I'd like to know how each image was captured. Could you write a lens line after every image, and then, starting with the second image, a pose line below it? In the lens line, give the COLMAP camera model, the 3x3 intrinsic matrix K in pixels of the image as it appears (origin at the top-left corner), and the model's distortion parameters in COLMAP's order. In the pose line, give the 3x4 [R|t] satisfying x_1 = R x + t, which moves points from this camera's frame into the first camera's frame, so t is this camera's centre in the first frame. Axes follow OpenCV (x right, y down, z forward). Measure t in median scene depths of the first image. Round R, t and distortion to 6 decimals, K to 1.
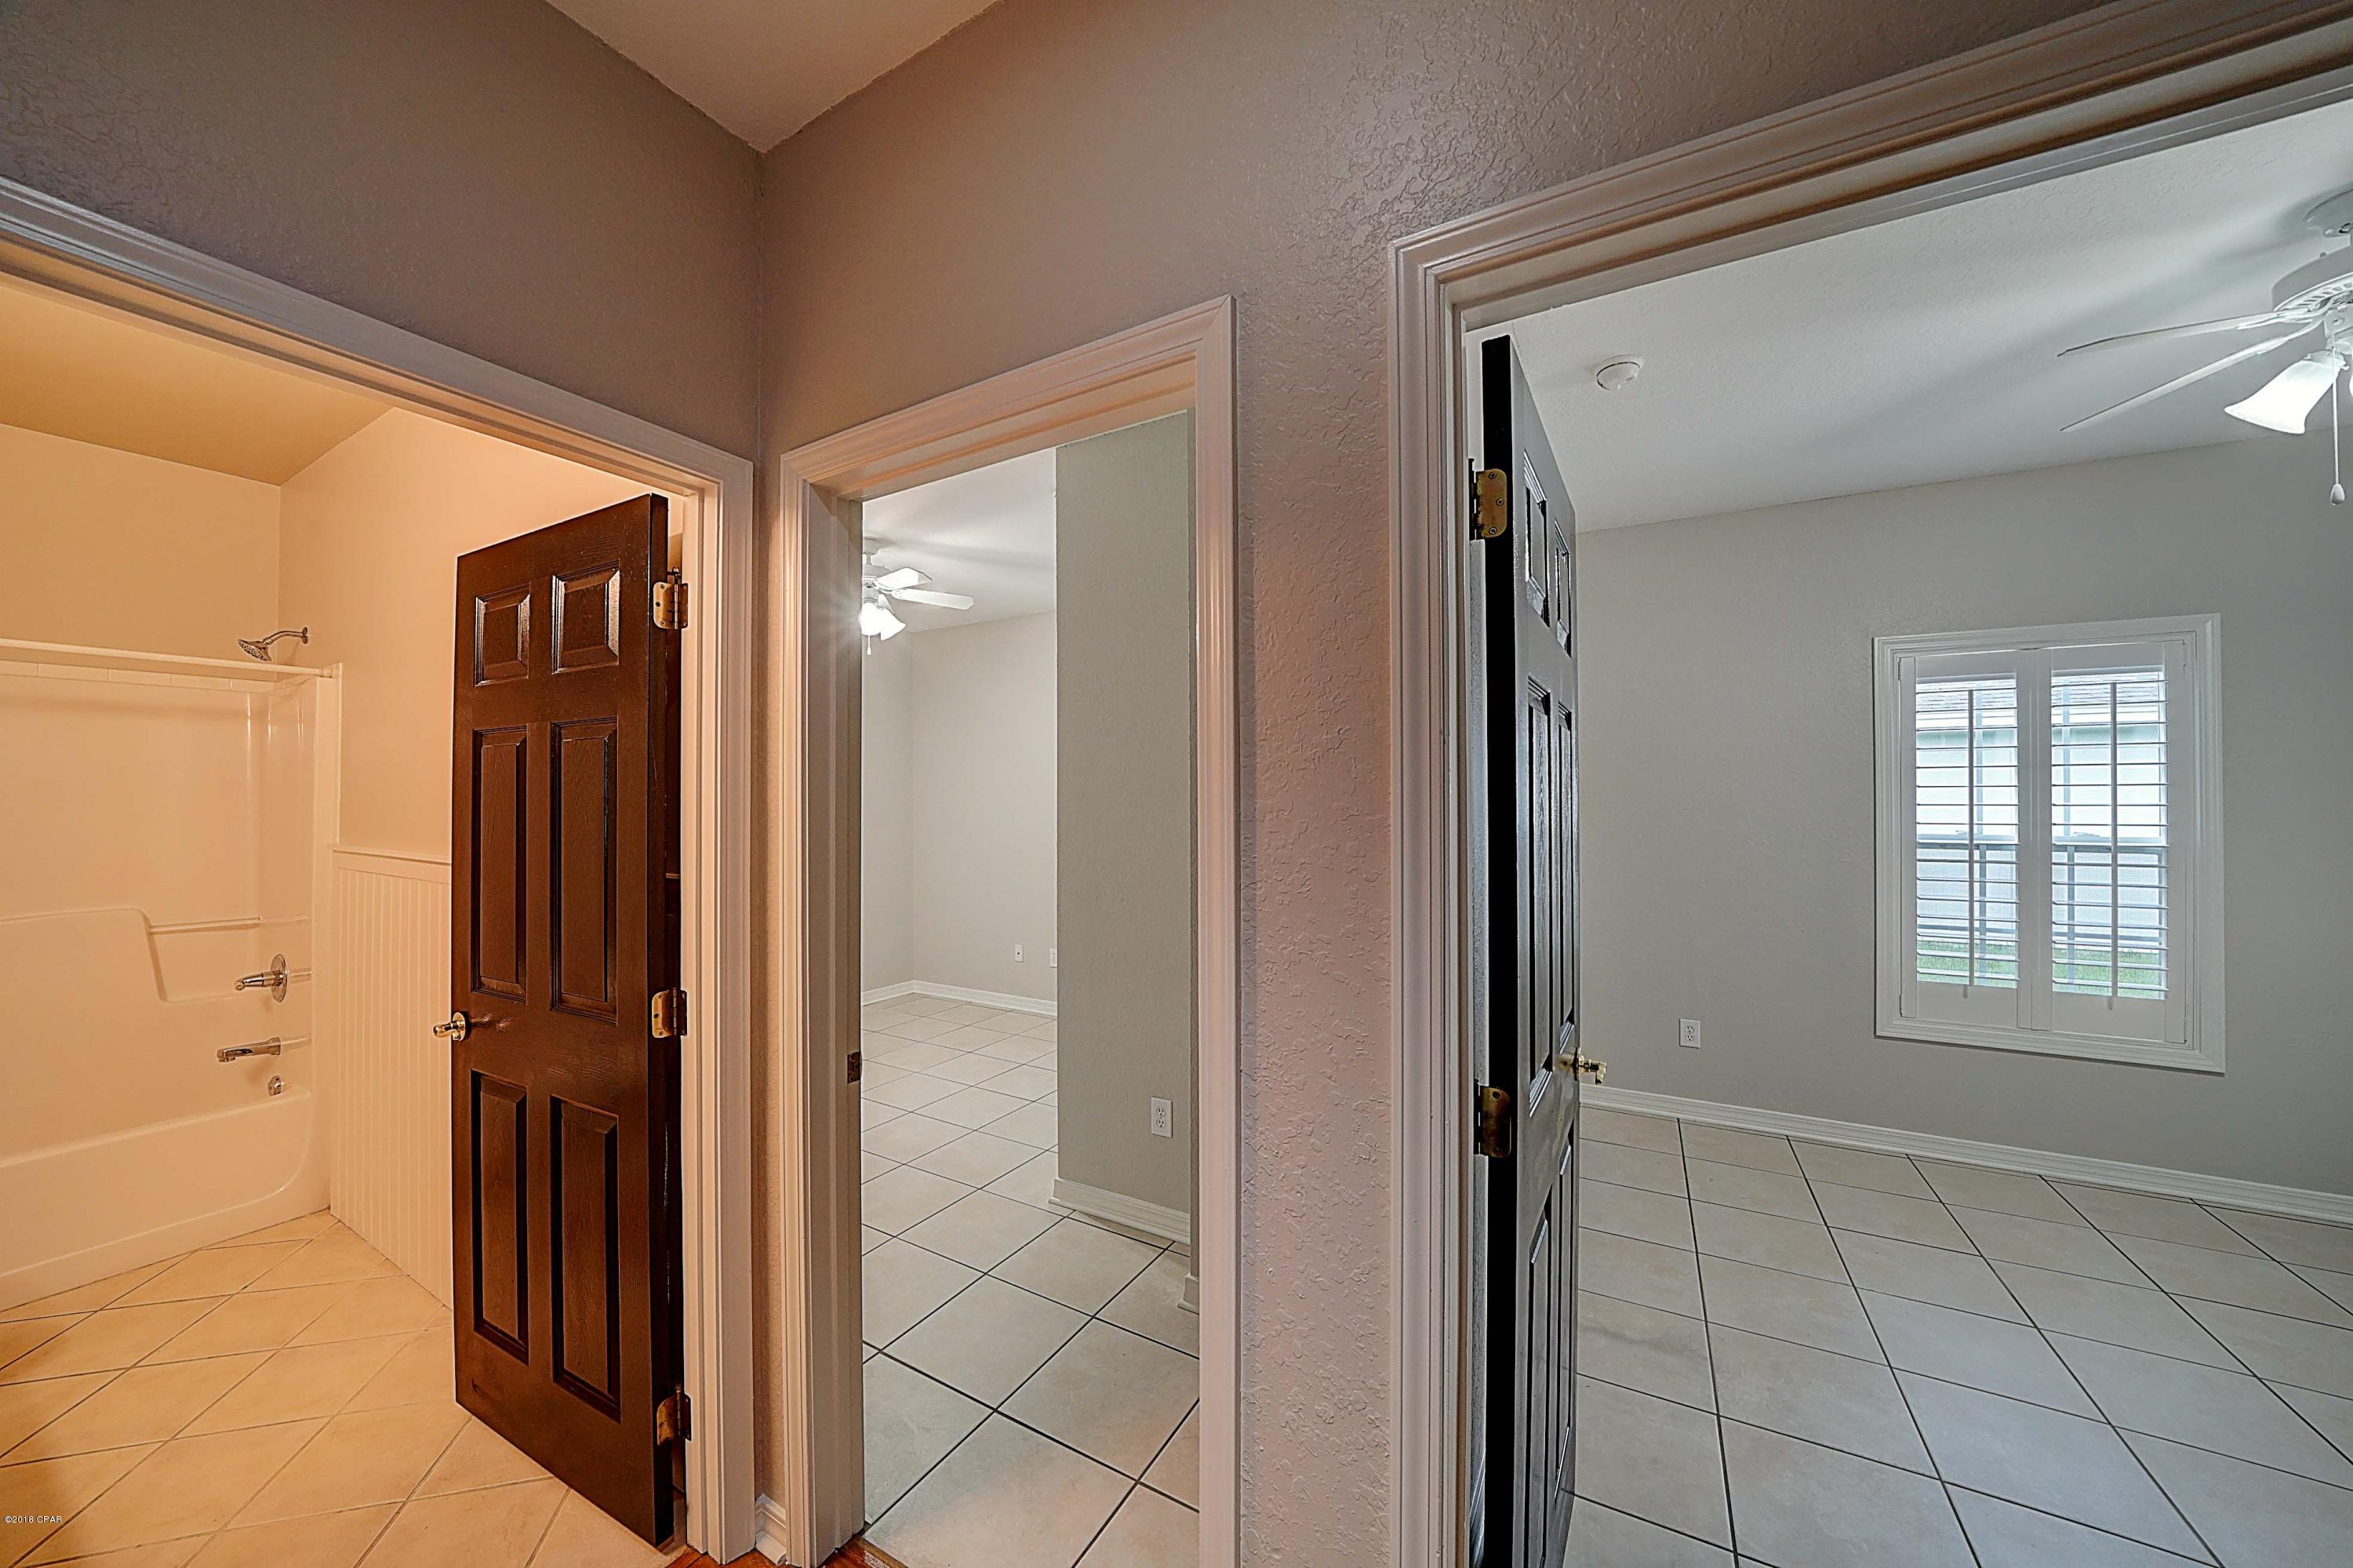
lens RADIAL K [[818.9, 0, 1169.9], [0, 818.9, 792.5], [0, 0, 1]] dist [-0.025681, 0.004730]
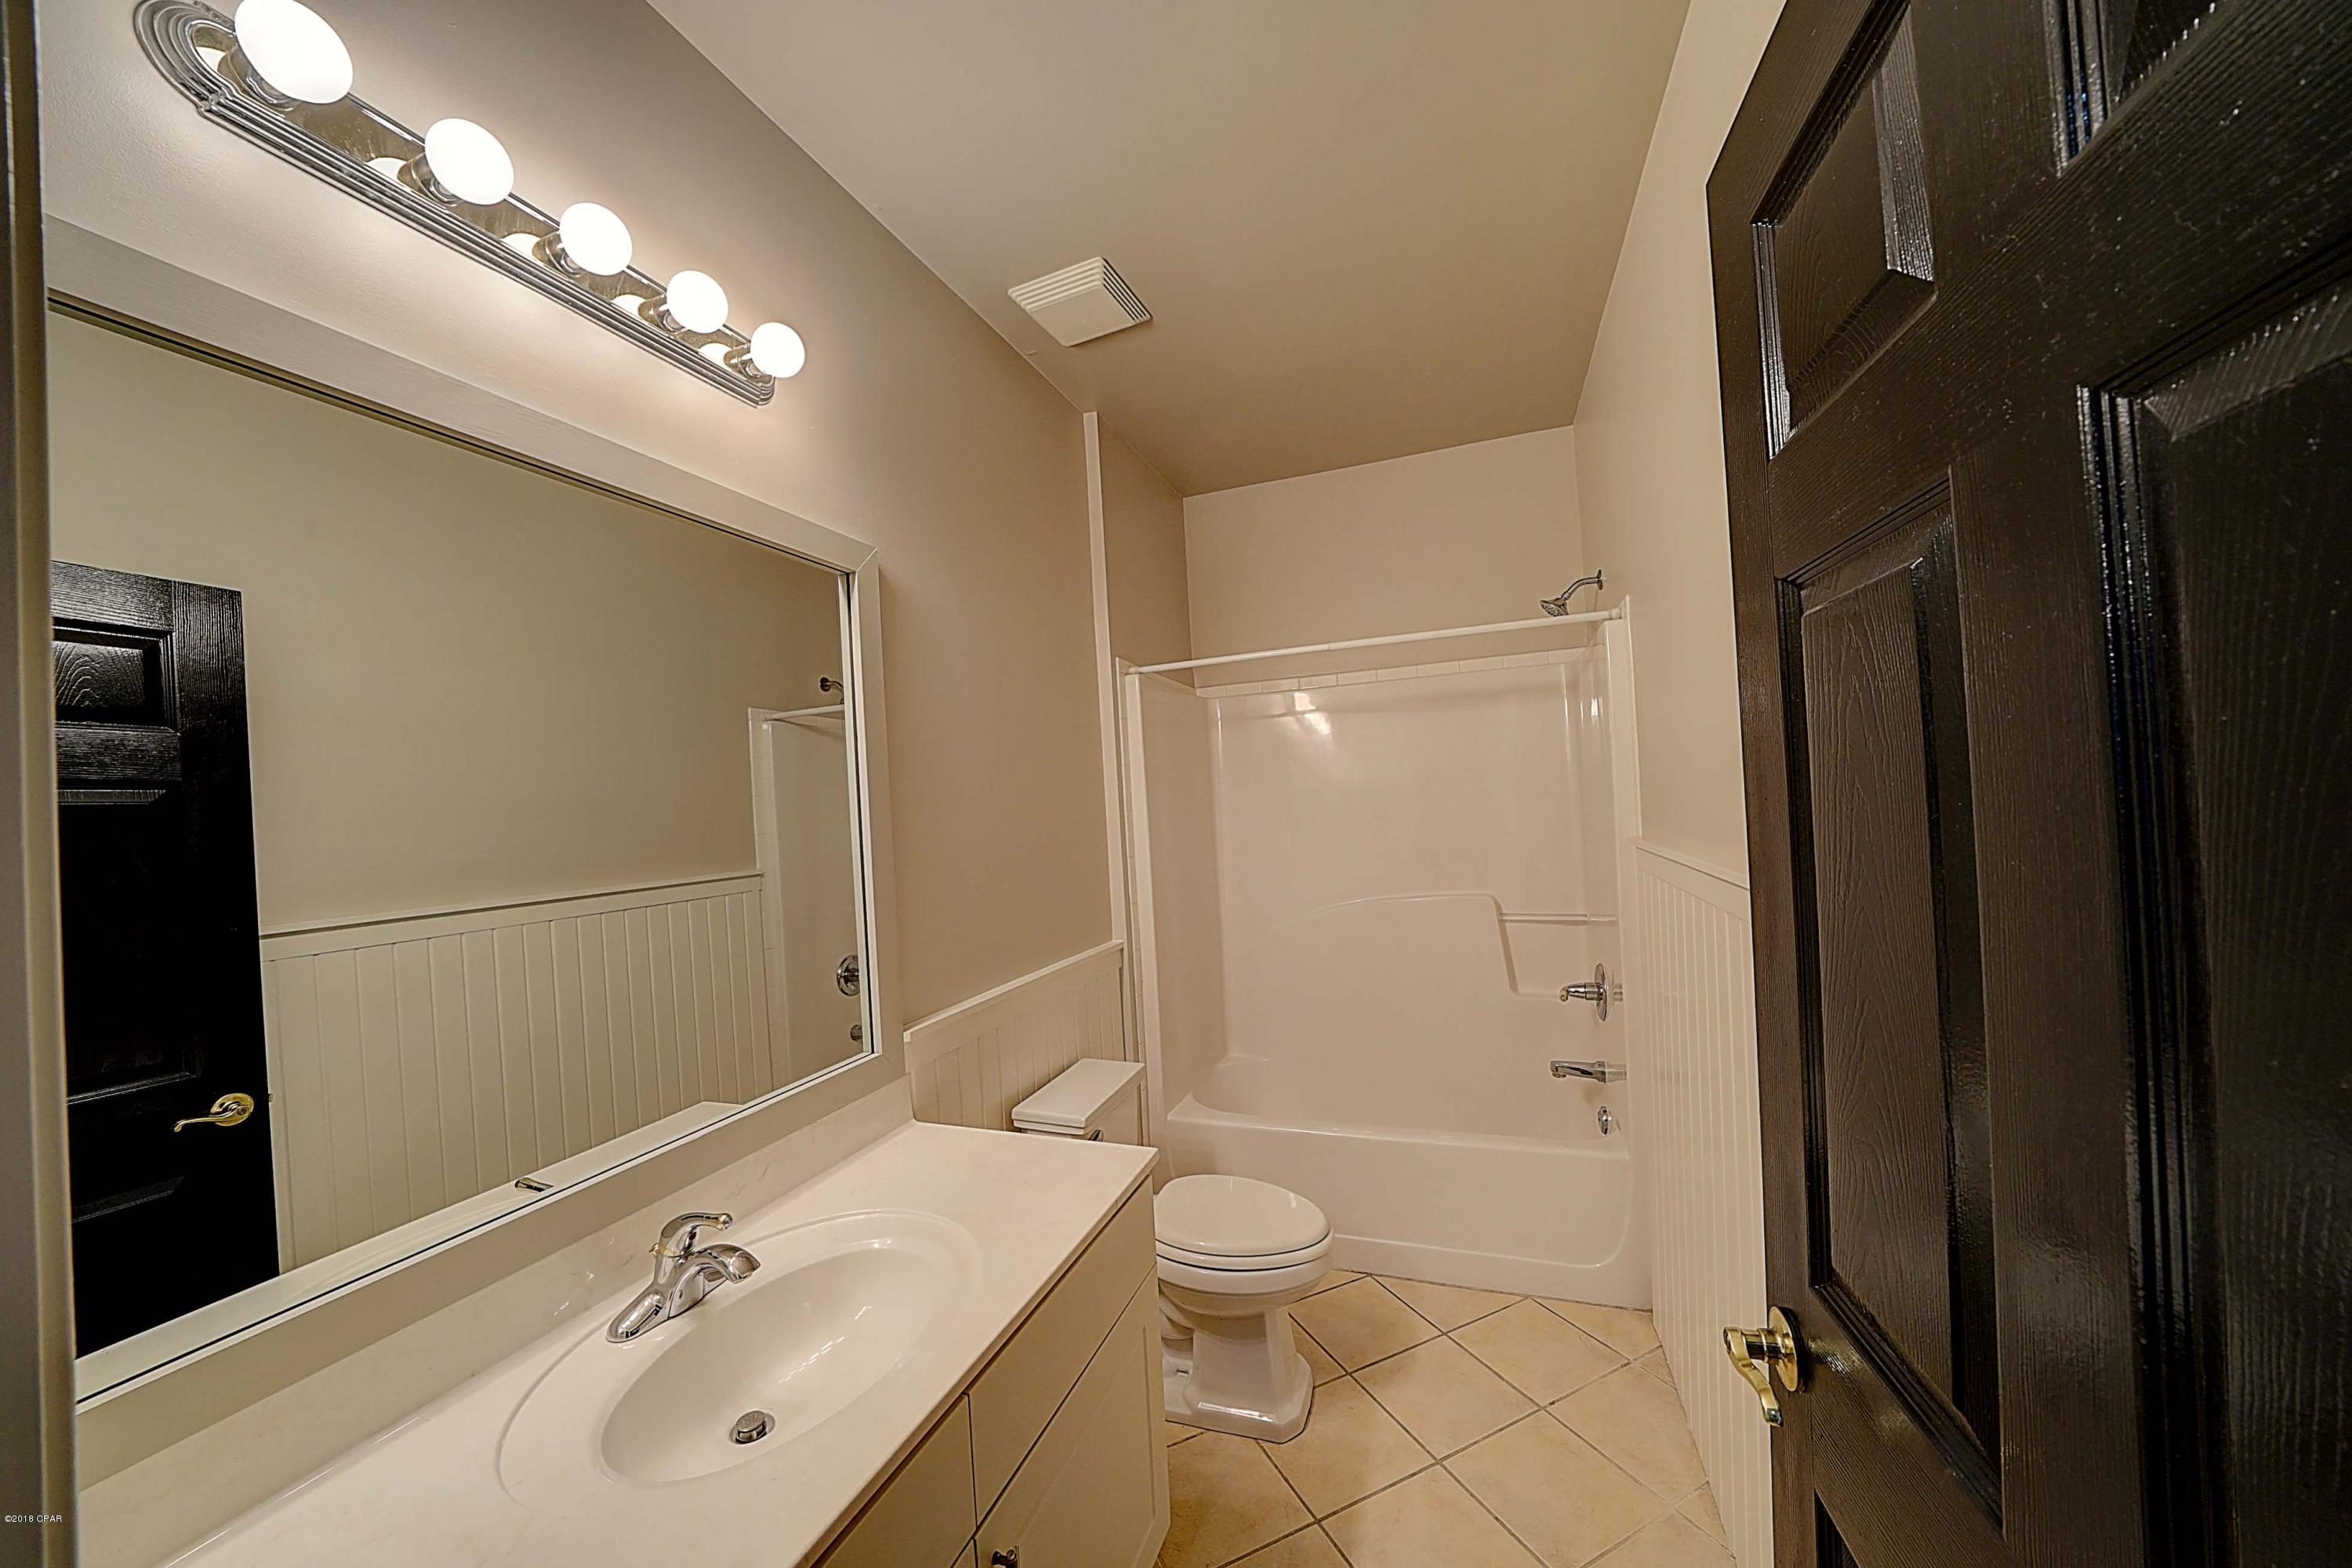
lens RADIAL K [[827.6, 0, 1163.1], [0, 827.6, 791.0], [0, 0, 1]] dist [-0.018940, 0.000000]
pose [[0.174844, -0.021868, -0.984353, -0.348256], [0.052185, 0.998554, -0.012915, 0.007628], [0.983212, -0.049110, 0.175732, 0.416241]]
